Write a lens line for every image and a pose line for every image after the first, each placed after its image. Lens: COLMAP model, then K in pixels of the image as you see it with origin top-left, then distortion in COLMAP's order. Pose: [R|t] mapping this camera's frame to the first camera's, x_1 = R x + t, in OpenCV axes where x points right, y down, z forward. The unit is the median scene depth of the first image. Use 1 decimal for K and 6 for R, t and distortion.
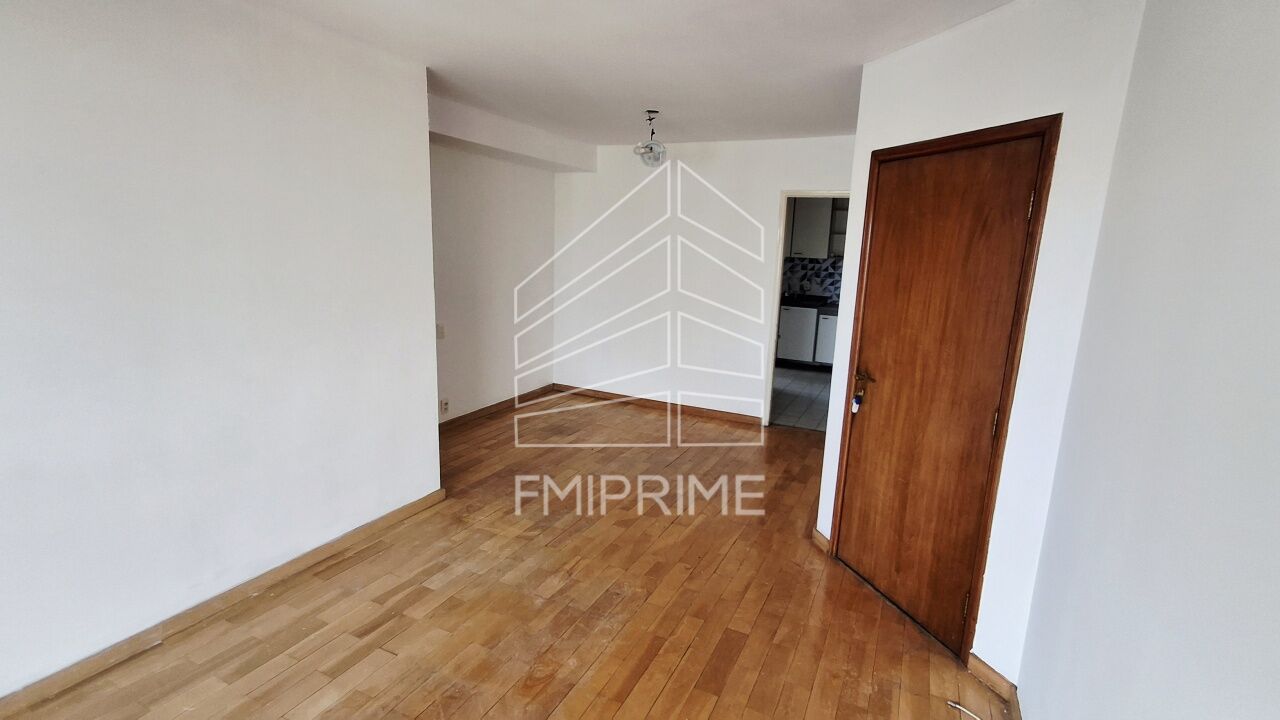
lens RADIAL K [[570.9, 0, 633.9], [0, 570.9, 357.9], [0, 0, 1]] dist [0.005012, -0.002451]
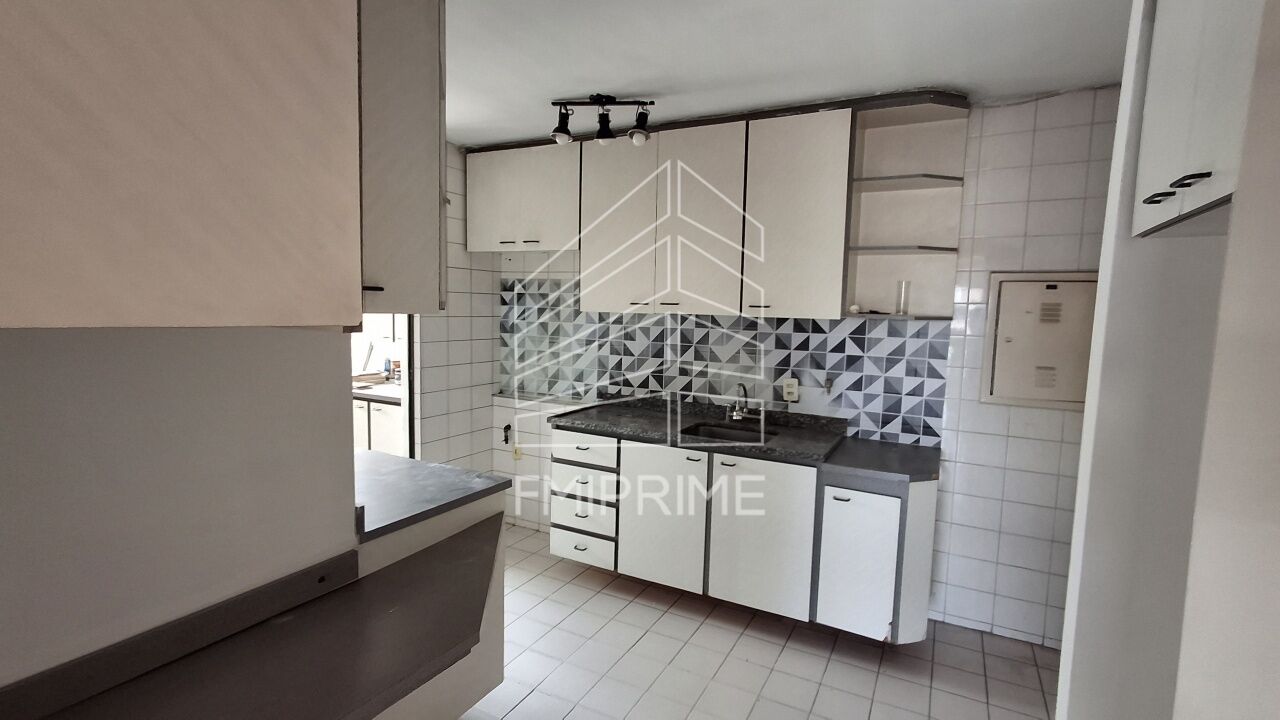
lens RADIAL K [[570.9, 0, 645.8], [0, 570.9, 362.9], [0, 0, 1]] dist [0.005012, -0.002451]
pose [[0.999844, -0.008409, -0.015551, 0.213193], [0.006803, 0.994906, -0.100573, -0.107238], [0.016318, 0.100451, 0.994808, 0.619904]]
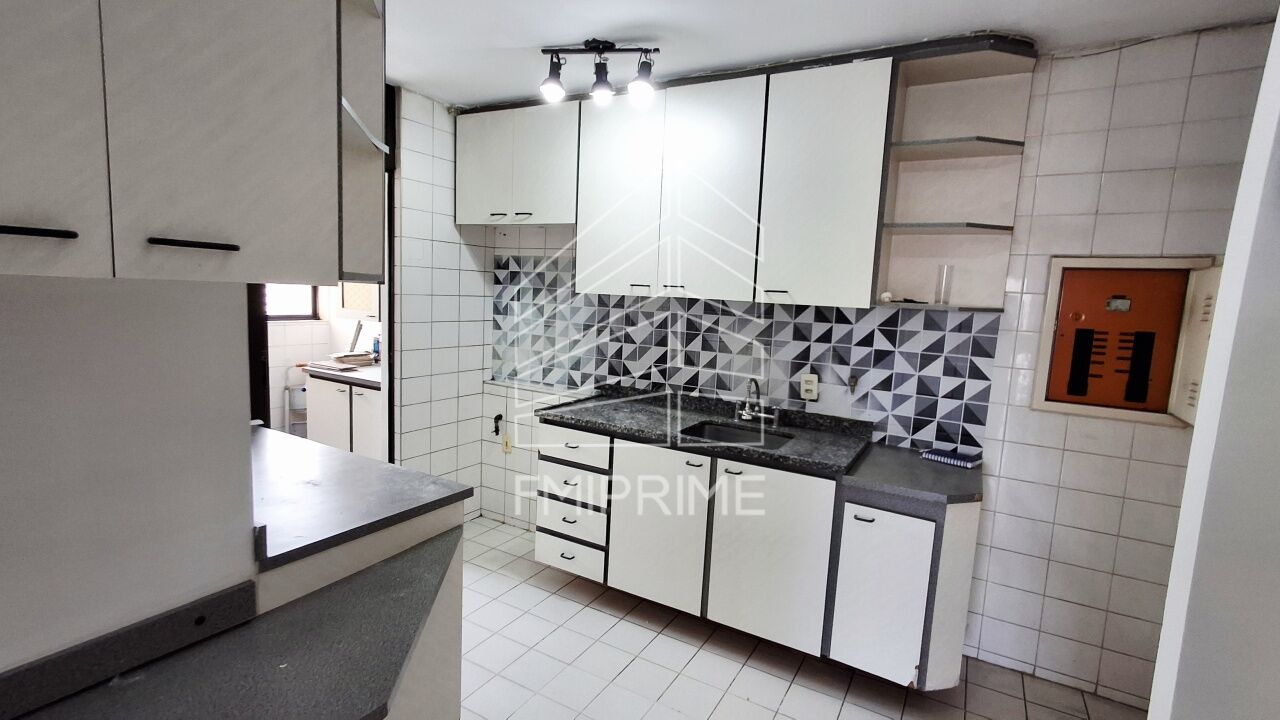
lens RADIAL K [[570.9, 0, 643.5], [0, 570.9, 361.4], [0, 0, 1]] dist [0.005012, -0.002451]
pose [[0.998378, 0.019350, -0.053551, 0.224215], [-0.023447, 0.996758, -0.076968, -0.113972], [0.051888, 0.078099, 0.995594, 0.661725]]
